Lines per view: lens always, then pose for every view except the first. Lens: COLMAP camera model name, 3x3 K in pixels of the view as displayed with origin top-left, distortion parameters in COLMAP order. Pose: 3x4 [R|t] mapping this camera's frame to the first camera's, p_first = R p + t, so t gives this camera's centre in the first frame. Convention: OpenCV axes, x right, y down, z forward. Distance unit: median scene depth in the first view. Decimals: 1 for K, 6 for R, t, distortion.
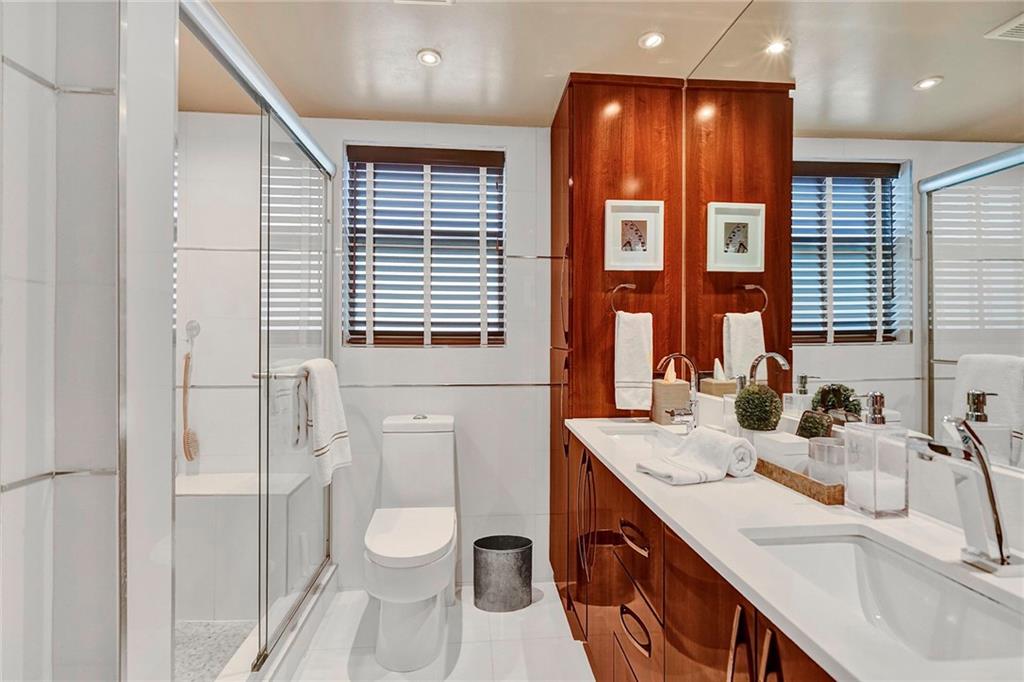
lens RADIAL K [[460.0, 0, 509.6], [0, 460.0, 342.1], [0, 0, 1]] dist [-0.003504, 0.002120]
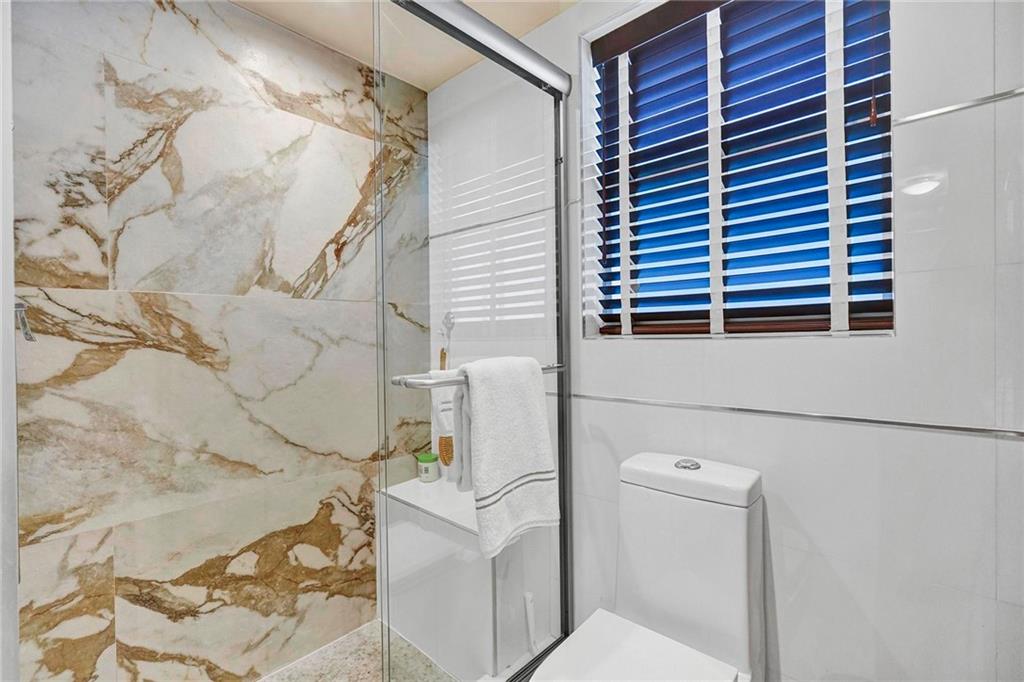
lens RADIAL K [[460.0, 0, 512.5], [0, 460.0, 339.2], [0, 0, 1]] dist [-0.003504, 0.002120]
pose [[0.671910, -0.010274, -0.740561, 0.069534], [0.019121, 0.999811, 0.003478, 0.005917], [0.740386, -0.016497, 0.671980, 0.441546]]
